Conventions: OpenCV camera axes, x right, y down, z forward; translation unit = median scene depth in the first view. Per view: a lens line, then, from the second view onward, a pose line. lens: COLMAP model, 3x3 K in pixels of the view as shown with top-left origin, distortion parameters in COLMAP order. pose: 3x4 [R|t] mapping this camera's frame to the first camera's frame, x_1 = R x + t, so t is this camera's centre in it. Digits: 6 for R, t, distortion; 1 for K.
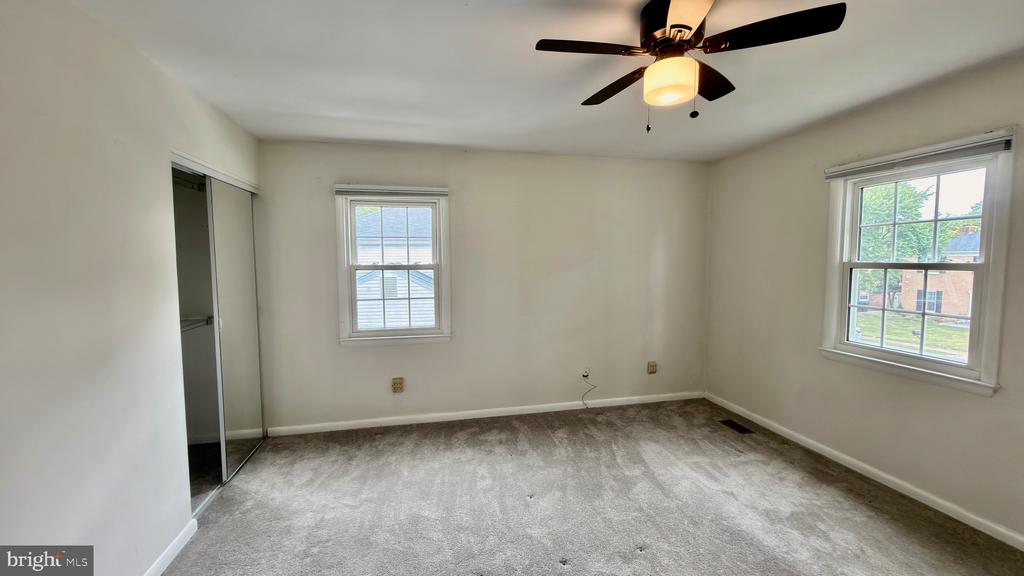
lens RADIAL K [[400.7, 0, 512.0], [0, 400.7, 288.0], [0, 0, 1]] dist [-0.009310, -0.000028]
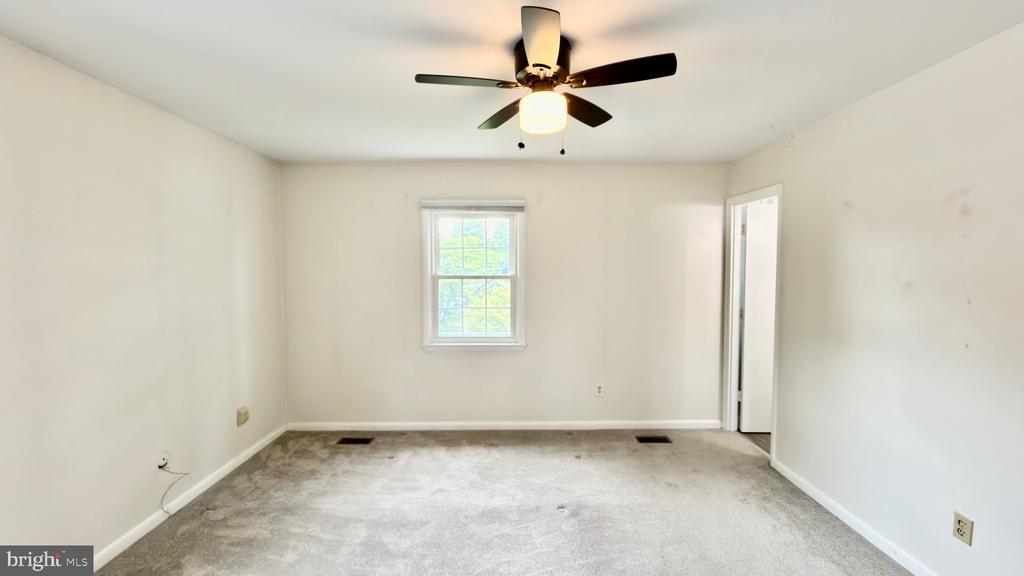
lens RADIAL K [[409.4, 0, 512.0], [0, 409.4, 288.0], [0, 0, 1]] dist [-0.000455, -0.000031]
pose [[0.210640, -0.039739, 0.976756, -0.366026], [0.064880, 0.997539, 0.026594, -0.035796], [-0.975408, 0.057770, 0.212700, 0.424134]]
